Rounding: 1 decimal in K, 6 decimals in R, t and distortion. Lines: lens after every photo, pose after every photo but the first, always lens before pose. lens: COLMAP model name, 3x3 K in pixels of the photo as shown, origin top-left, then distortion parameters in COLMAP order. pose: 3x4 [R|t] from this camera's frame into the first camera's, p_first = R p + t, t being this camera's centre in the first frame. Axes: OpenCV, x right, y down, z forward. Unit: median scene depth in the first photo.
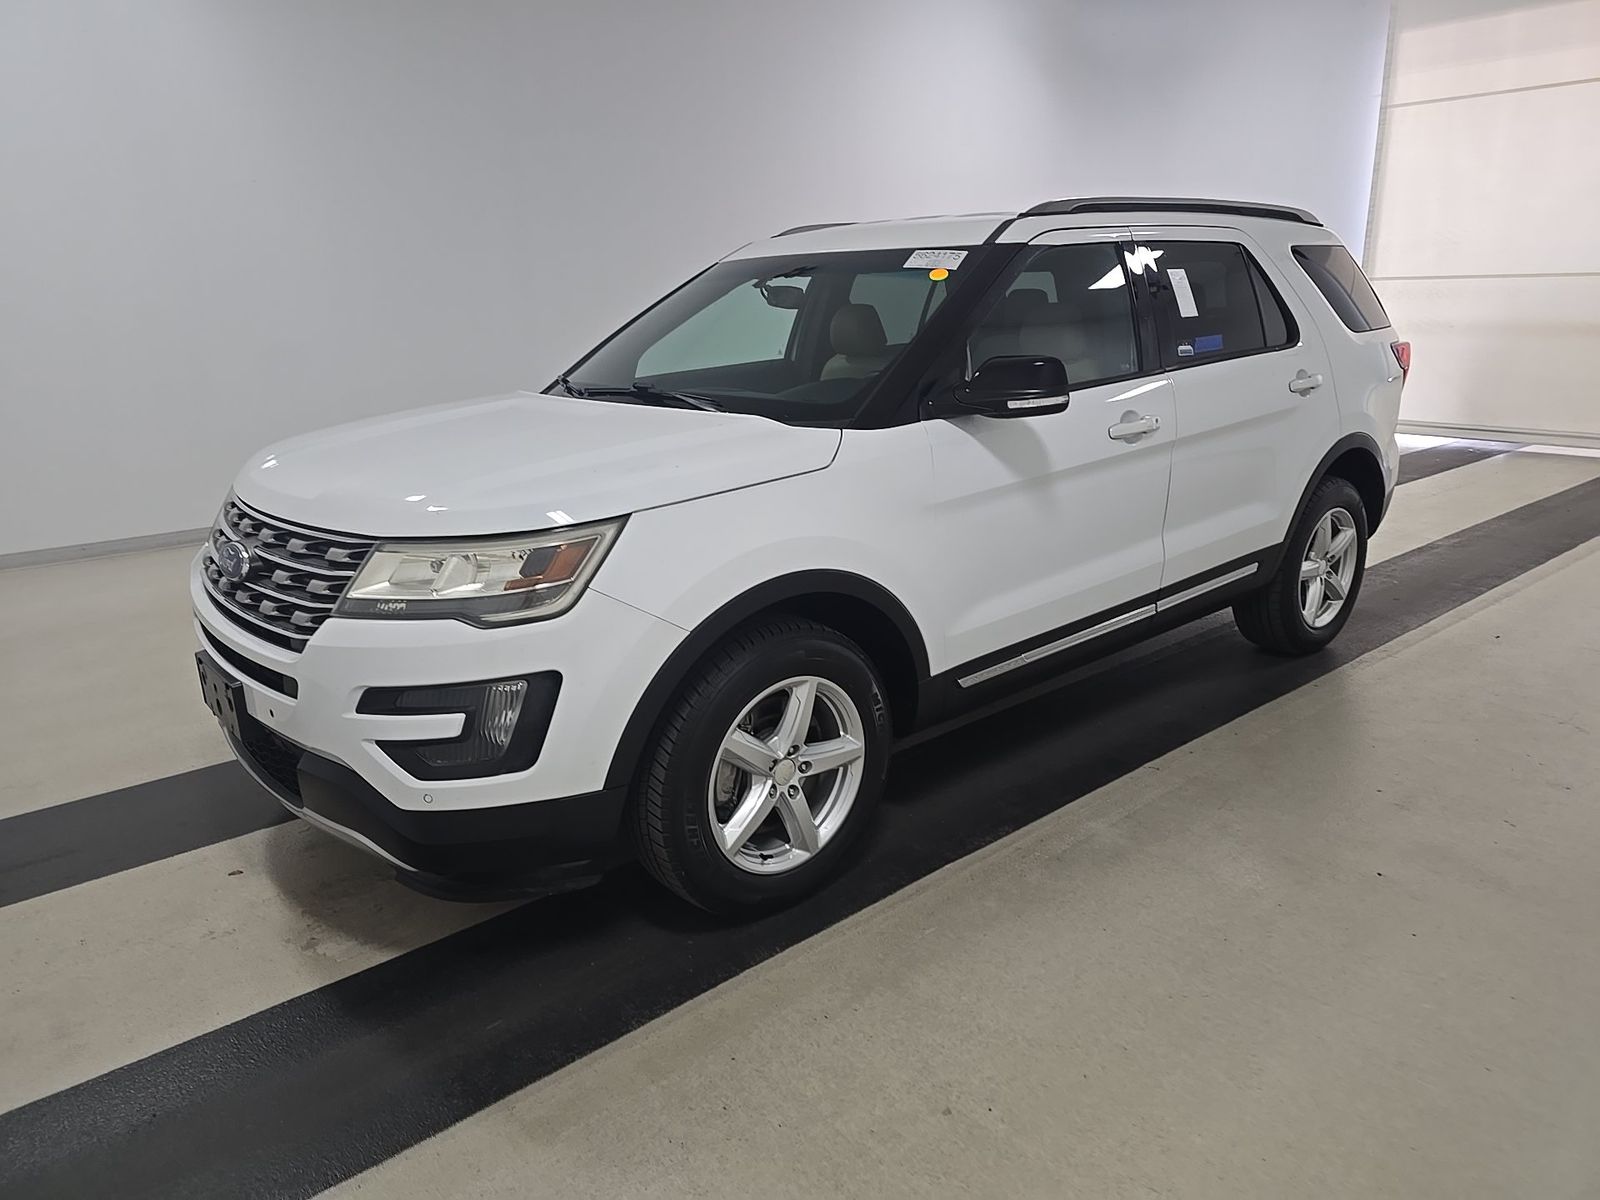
lens RADIAL K [[1086.0, 0, 800.0], [0, 1086.0, 600.0], [0, 0, 1]] dist [-0.000891, -0.008842]
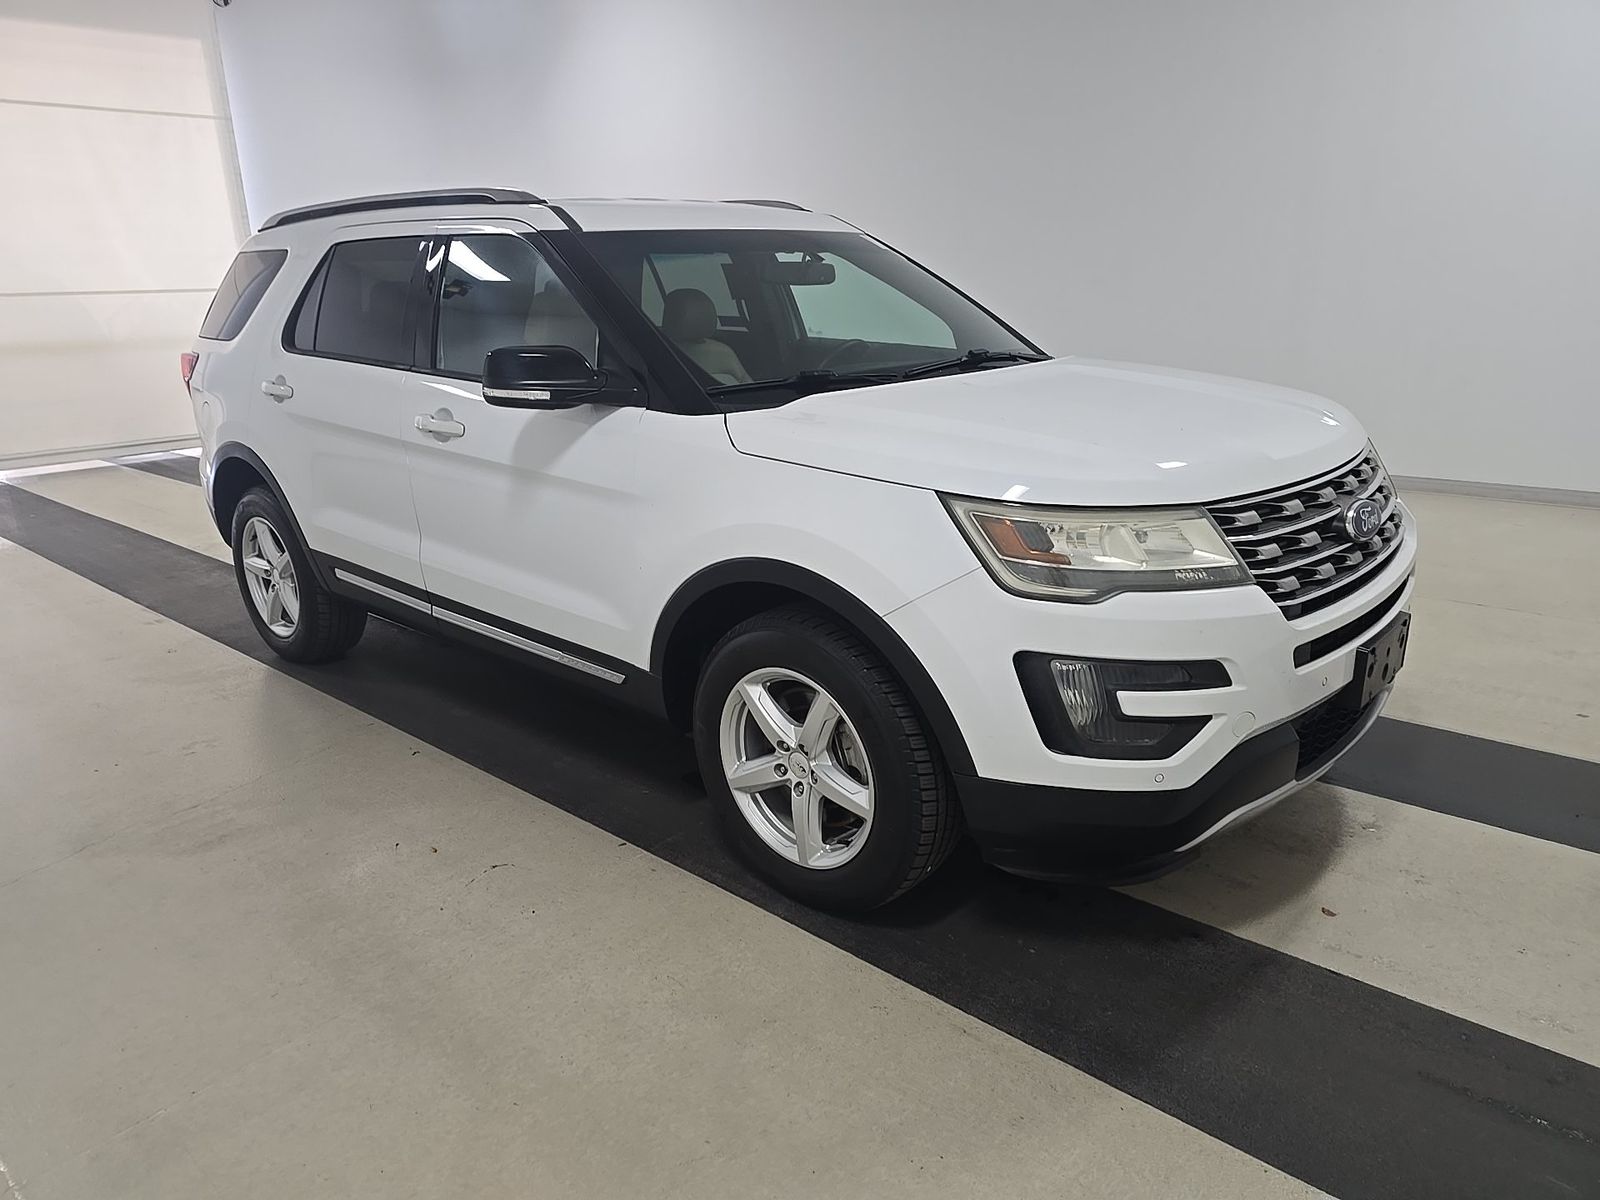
lens RADIAL K [[1086.0, 0, 800.0], [0, 1086.0, 600.0], [0, 0, 1]] dist [-0.000891, -0.008842]
pose [[-0.125200, -0.251604, 0.959698, -1.132977], [0.291757, 0.915201, 0.278001, -0.308128], [-0.948263, 0.314805, -0.041176, 1.246385]]
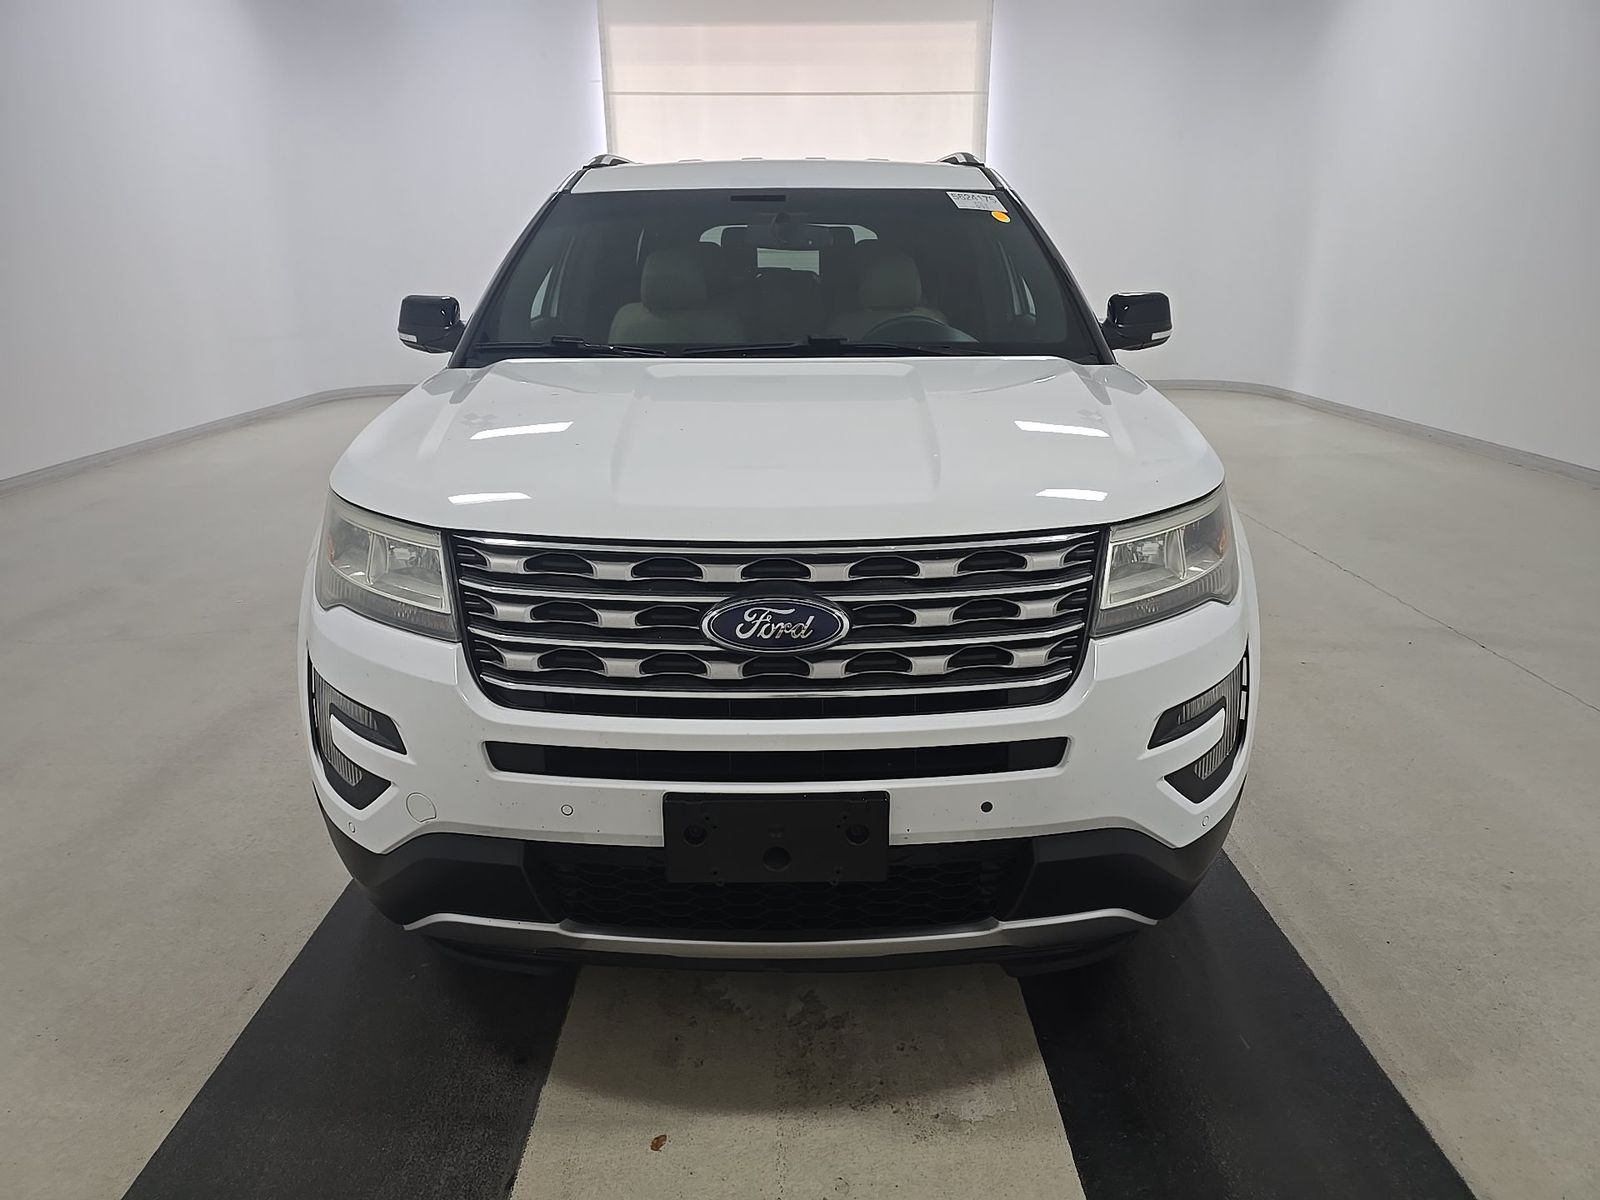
lens RADIAL K [[1086.0, 0, 800.0], [0, 1086.0, 600.0], [0, 0, 1]] dist [-0.000891, -0.008842]
pose [[0.648508, -0.203783, 0.733423, -0.790458], [0.187967, 0.976533, 0.105128, -0.091089], [-0.737635, 0.069683, 0.671594, 0.464033]]
